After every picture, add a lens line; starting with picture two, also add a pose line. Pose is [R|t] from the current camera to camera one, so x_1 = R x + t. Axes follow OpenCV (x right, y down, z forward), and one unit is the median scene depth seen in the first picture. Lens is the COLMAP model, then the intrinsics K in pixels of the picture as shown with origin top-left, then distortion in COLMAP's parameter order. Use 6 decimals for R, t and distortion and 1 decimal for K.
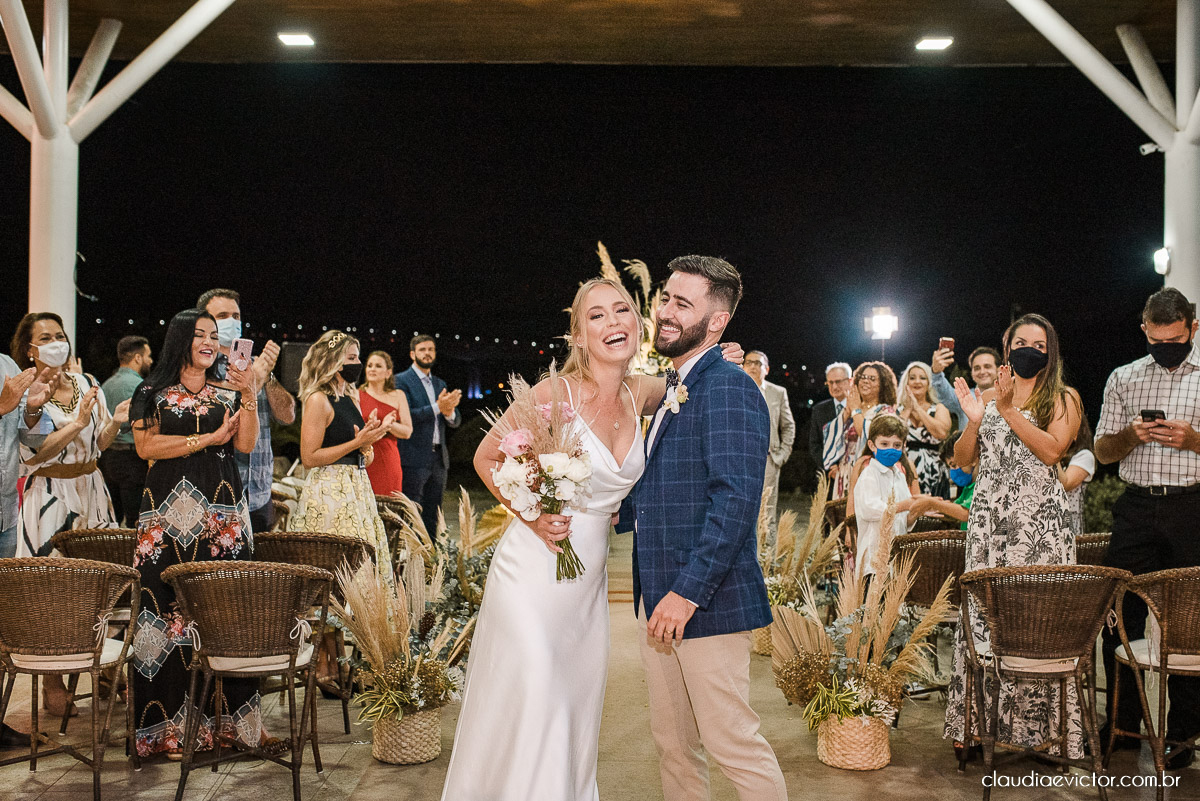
lens RADIAL K [[1176.9, 0, 610.1], [0, 1176.9, 398.8], [0, 0, 1]] dist [-0.032835, 0.032723]
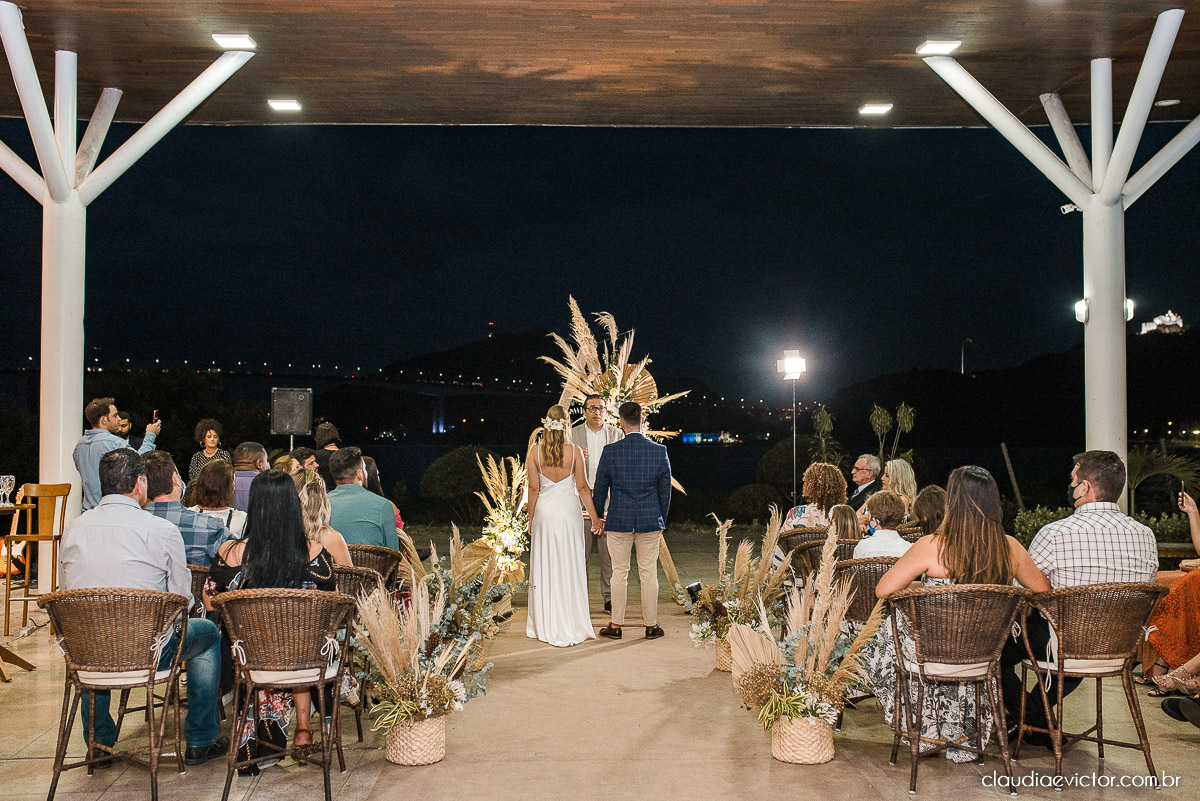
lens RADIAL K [[1178.5, 0, 600.0], [0, 1178.5, 400.5], [0, 0, 1]] dist [-0.047636, 0.062585]
pose [[0.999611, -0.006716, 0.027079, -0.021575], [0.007387, 0.999667, -0.024739, -0.016203], [-0.026904, 0.024929, 0.999327, -0.161768]]
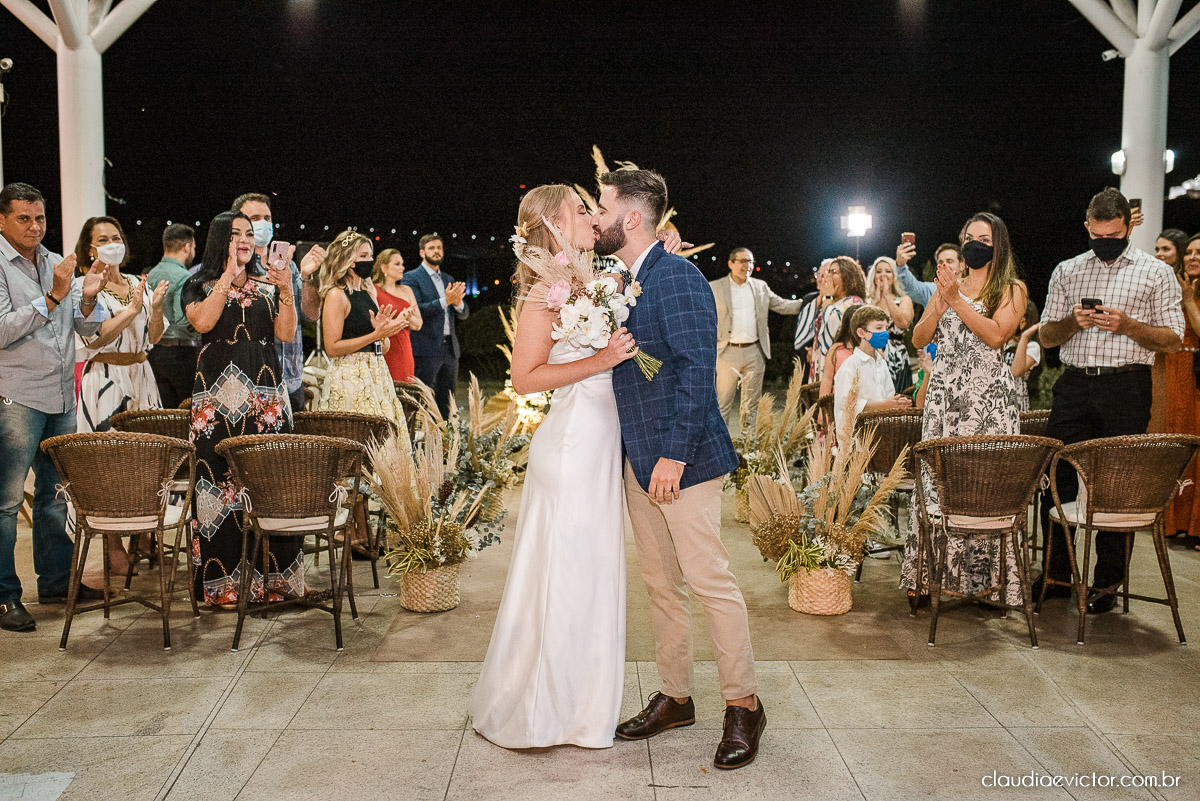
lens RADIAL K [[1131.8, 0, 600.0], [0, 1131.8, 400.5], [0, 0, 1]] dist [-0.033266, 0.013401]
pose [[0.999989, -0.004365, -0.001668, -0.004636], [0.004501, 0.995651, 0.093056, 0.003282], [0.001255, -0.093062, 0.995660, -0.080738]]
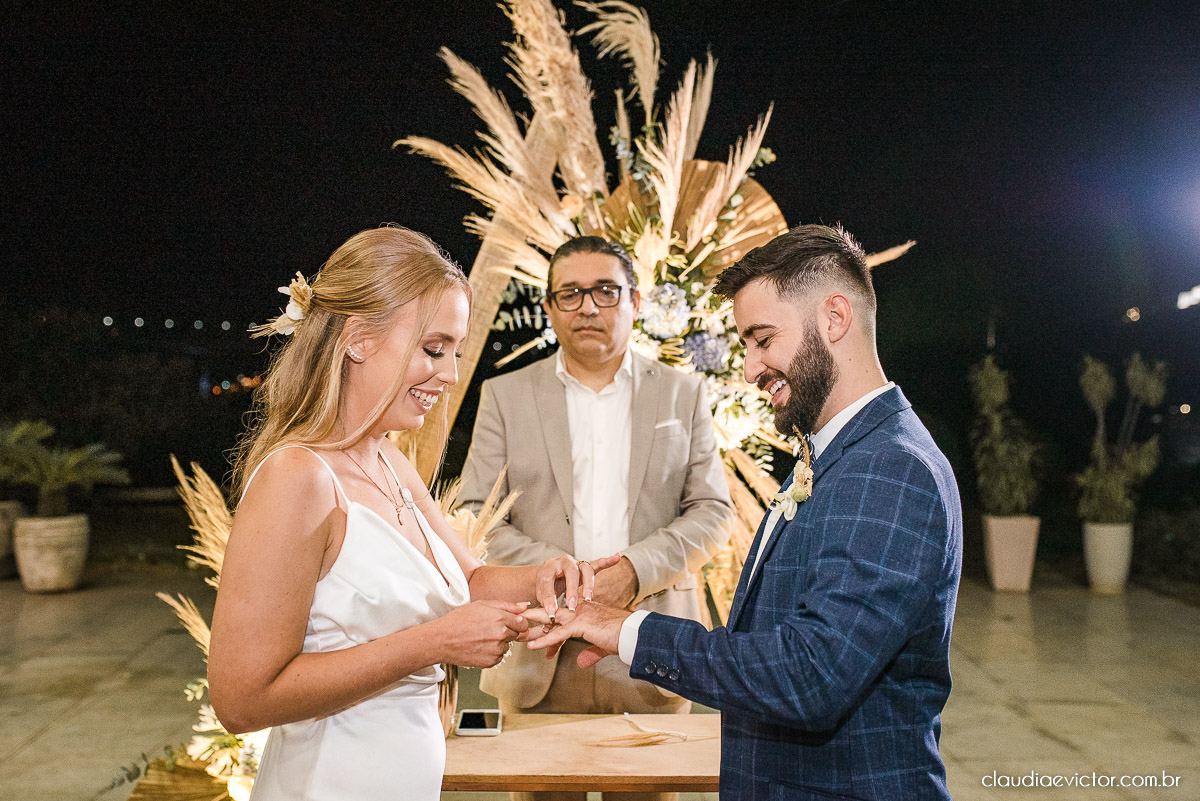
lens RADIAL K [[1191.1, 0, 600.0], [0, 1191.1, 400.5], [0, 0, 1]] dist [-0.049346, 0.069112]
pose [[0.999006, 0.004744, 0.044327, 0.005784], [-0.004473, 0.999971, -0.006222, -0.002839], [-0.044355, 0.006018, 0.998998, 1.217950]]
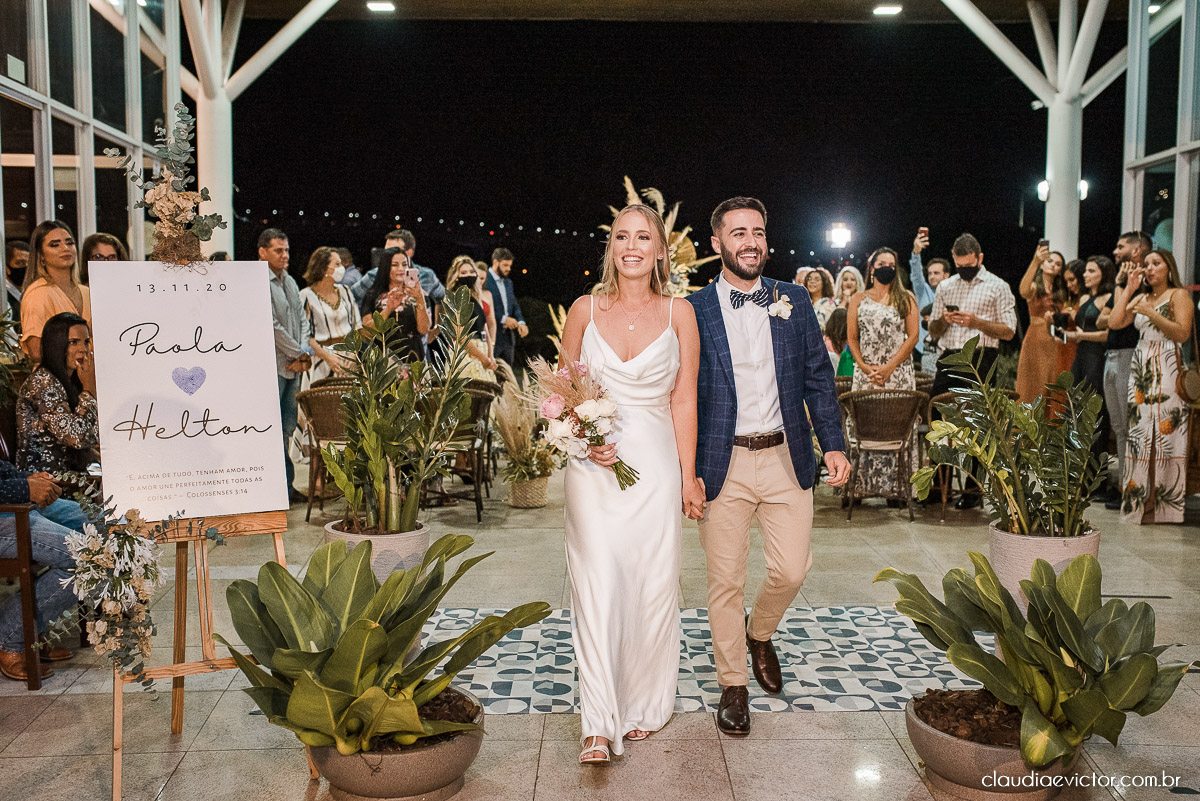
lens RADIAL K [[1345.1, 0, 647.6], [0, 1345.1, 421.4], [0, 0, 1]] dist [-0.075488, 0.143712]
pose [[0.999572, -0.004537, 0.028908, -0.053161], [0.001488, 0.994510, 0.104630, -0.027685], [-0.029224, -0.104542, 0.994091, -0.978261]]
